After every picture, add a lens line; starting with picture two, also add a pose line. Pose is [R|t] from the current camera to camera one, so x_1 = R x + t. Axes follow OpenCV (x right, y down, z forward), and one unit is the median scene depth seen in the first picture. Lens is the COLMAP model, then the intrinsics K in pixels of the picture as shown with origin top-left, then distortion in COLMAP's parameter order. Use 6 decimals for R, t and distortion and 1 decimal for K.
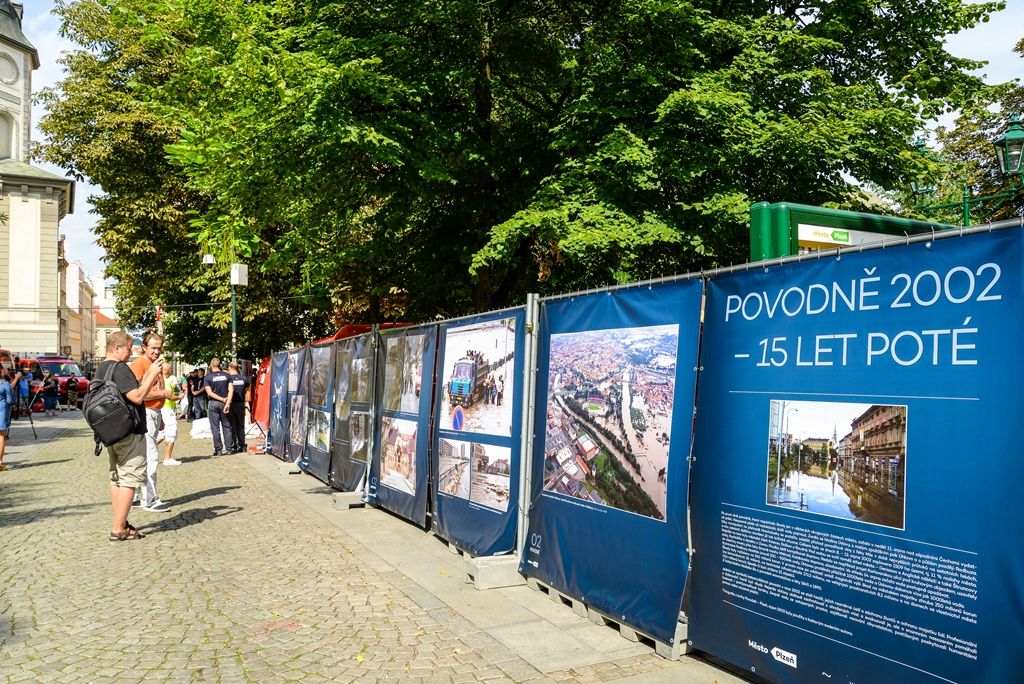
lens RADIAL K [[778.7, 0, 488.7], [0, 778.7, 339.9], [0, 0, 1]] dist [-0.000170, 0.003009]
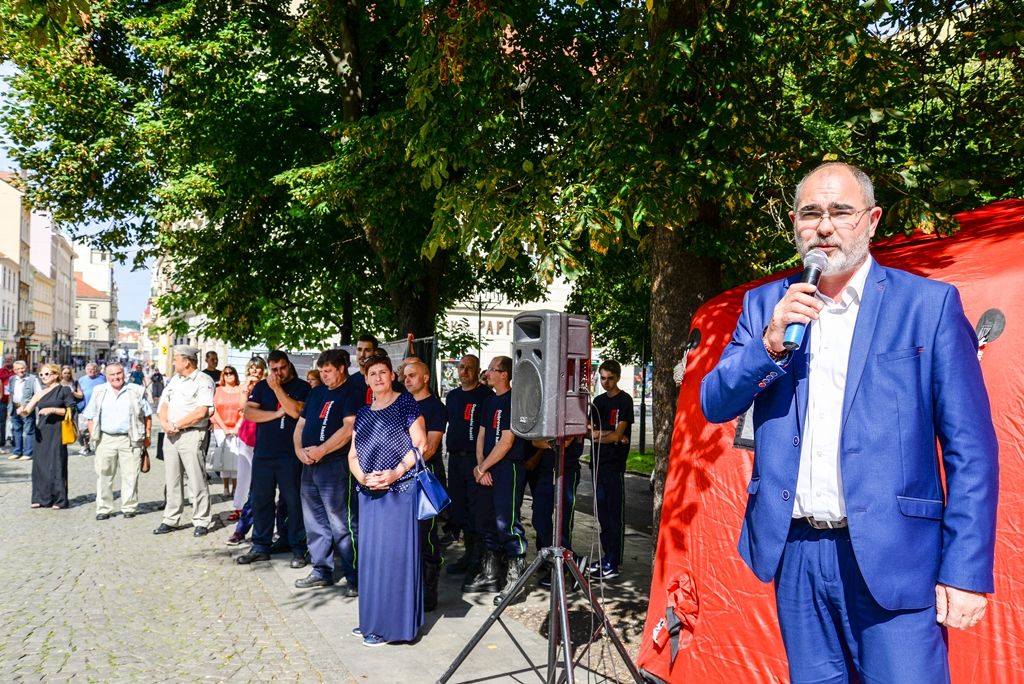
lens RADIAL K [[953.3, 0, 546.8], [0, 953.3, 341.0], [0, 0, 1]] dist [0.012584, 0.019607]
pose [[0.999511, 0.026780, -0.016119, -0.171923], [-0.026652, 0.999612, 0.008135, 0.017765], [0.016331, -0.007702, 0.999837, 0.409715]]
